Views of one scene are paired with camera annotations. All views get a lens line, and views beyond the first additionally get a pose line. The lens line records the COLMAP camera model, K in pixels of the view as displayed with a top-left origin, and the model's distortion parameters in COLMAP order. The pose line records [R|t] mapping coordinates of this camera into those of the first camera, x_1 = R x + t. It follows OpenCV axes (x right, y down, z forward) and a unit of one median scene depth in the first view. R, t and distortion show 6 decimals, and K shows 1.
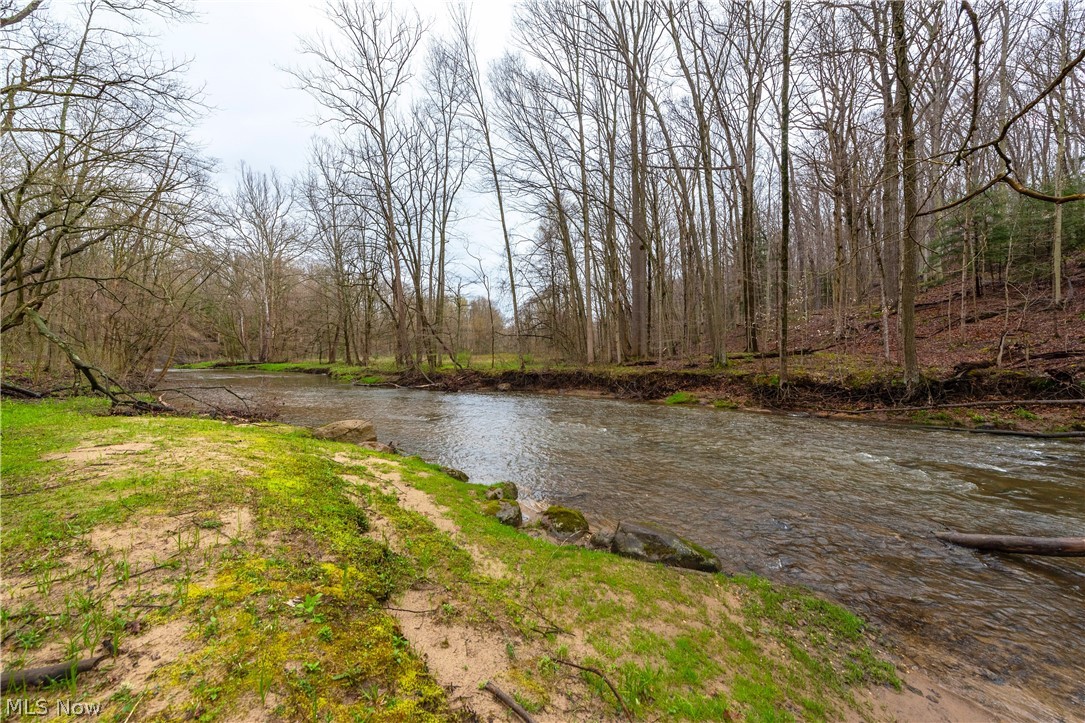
lens RADIAL K [[432.0, 0, 548.8], [0, 432.0, 364.2], [0, 0, 1]] dist [-0.008313, -0.000264]
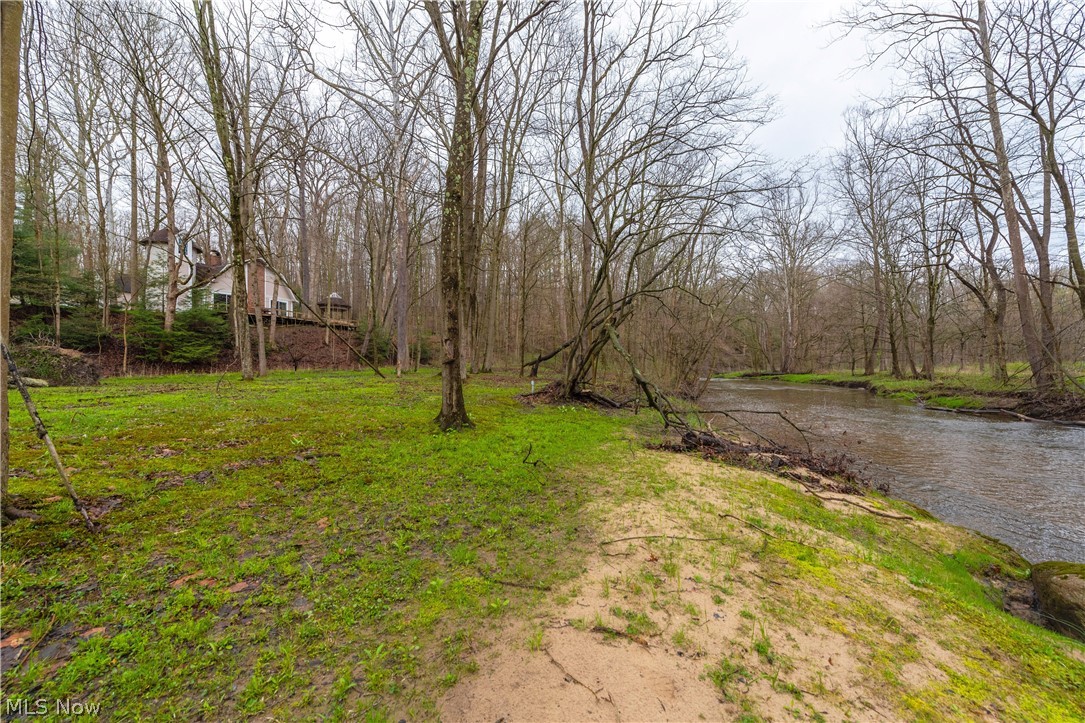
lens RADIAL K [[432.0, 0, 548.8], [0, 432.0, 364.2], [0, 0, 1]] dist [-0.008313, -0.000264]
pose [[0.473938, -0.012343, -0.880472, -0.074655], [-0.008176, 0.999797, -0.018417, -0.002789], [0.880520, 0.015928, 0.473741, 0.078136]]
